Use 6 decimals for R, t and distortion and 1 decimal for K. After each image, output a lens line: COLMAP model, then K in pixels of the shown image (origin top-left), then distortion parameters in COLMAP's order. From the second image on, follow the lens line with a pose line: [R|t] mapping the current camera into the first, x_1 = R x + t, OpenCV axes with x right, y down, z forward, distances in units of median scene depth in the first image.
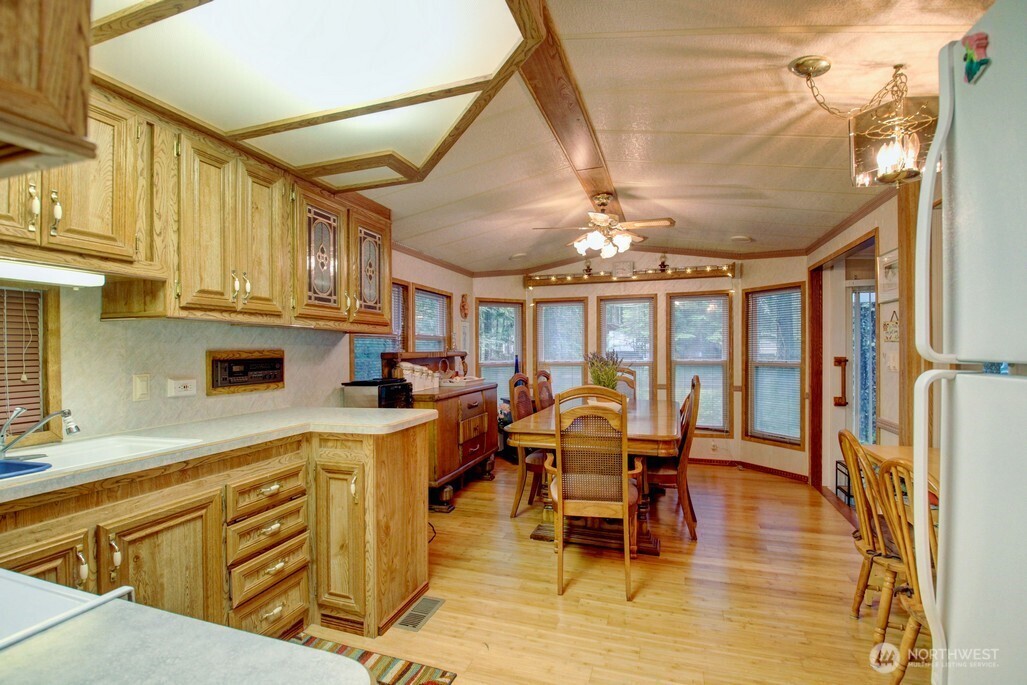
lens RADIAL K [[479.1, 0, 503.5], [0, 479.1, 350.8], [0, 0, 1]] dist [0.011328, -0.022897]
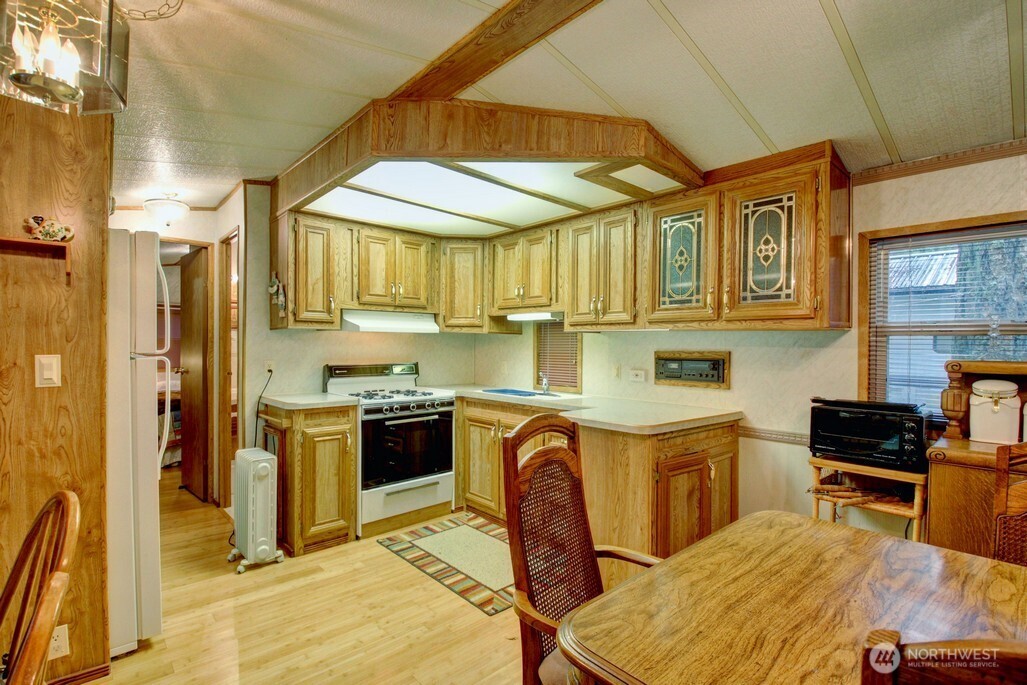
lens RADIAL K [[479.1, 0, 512.9], [0, 479.1, 350.6], [0, 0, 1]] dist [0.011328, -0.022897]
pose [[-0.473829, 0.008558, -0.880575, 0.527762], [-0.009418, 0.999846, 0.014786, -0.011465], [0.880567, 0.015299, -0.473676, 0.899986]]
